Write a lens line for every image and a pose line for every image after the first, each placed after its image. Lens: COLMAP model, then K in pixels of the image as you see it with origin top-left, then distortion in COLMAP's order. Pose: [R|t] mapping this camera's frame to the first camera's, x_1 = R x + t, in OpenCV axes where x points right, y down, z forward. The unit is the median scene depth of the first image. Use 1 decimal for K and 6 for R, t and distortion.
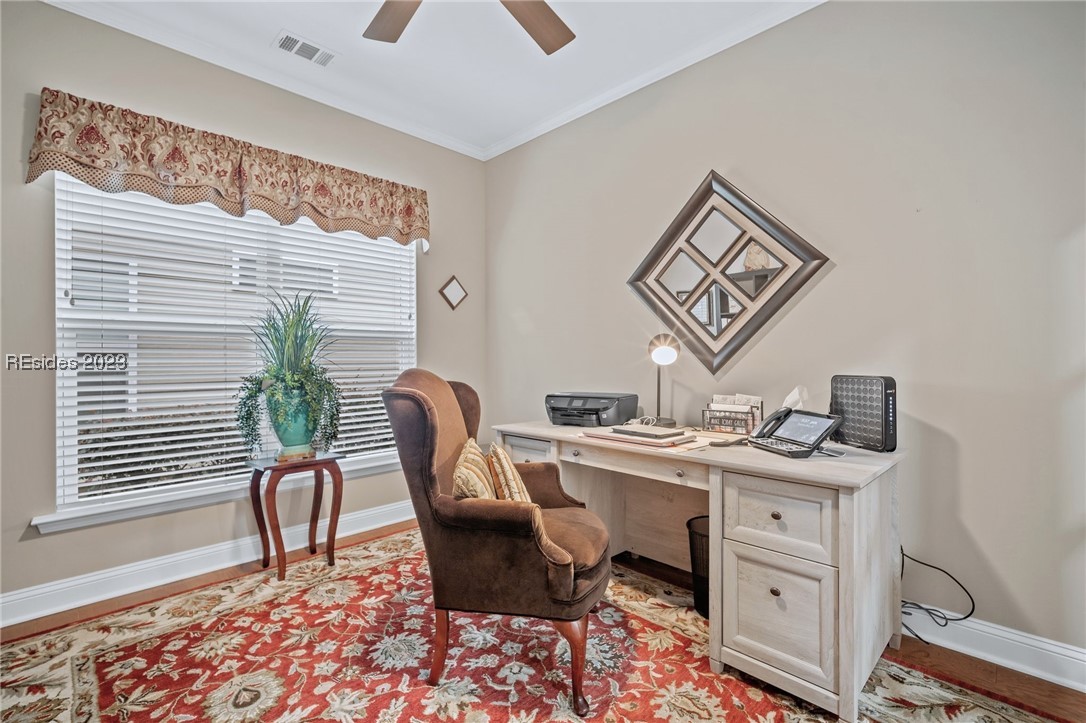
lens RADIAL K [[470.9, 0, 544.4], [0, 470.9, 358.6], [0, 0, 1]] dist [-0.013187, -0.000080]
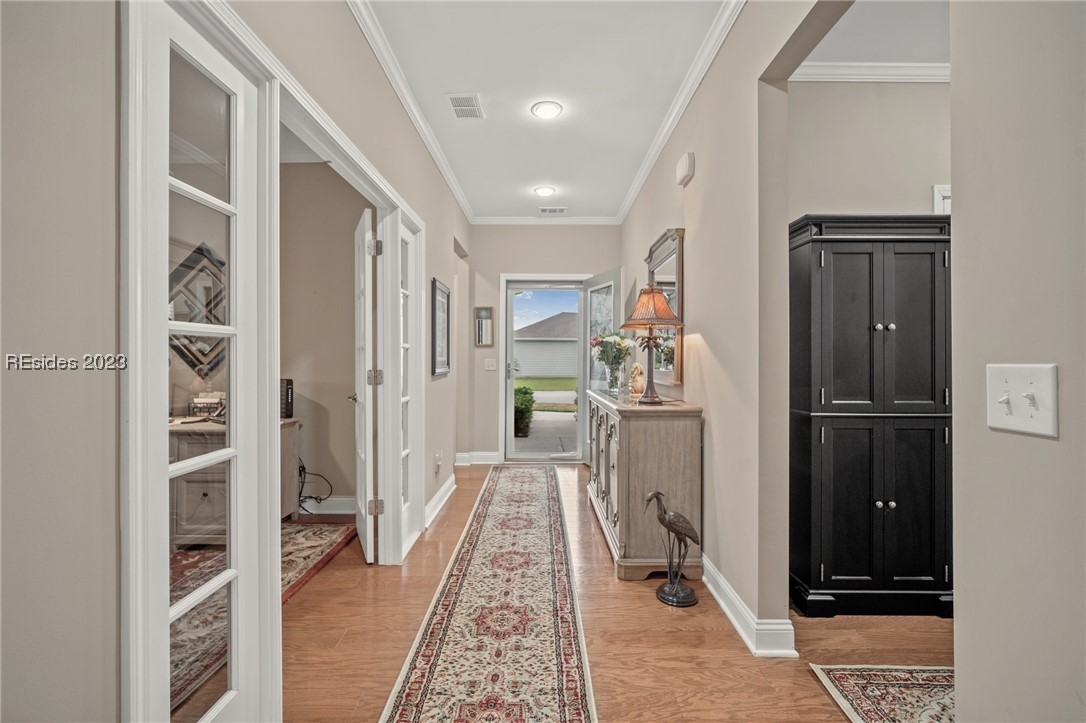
lens RADIAL K [[470.9, 0, 543.3], [0, 470.9, 359.7], [0, 0, 1]] dist [-0.013187, -0.000080]
pose [[0.705600, 0.011420, 0.708518, 0.083486], [-0.002521, 0.999904, -0.013606, -0.013783], [-0.708606, 0.007815, 0.705561, -0.916353]]
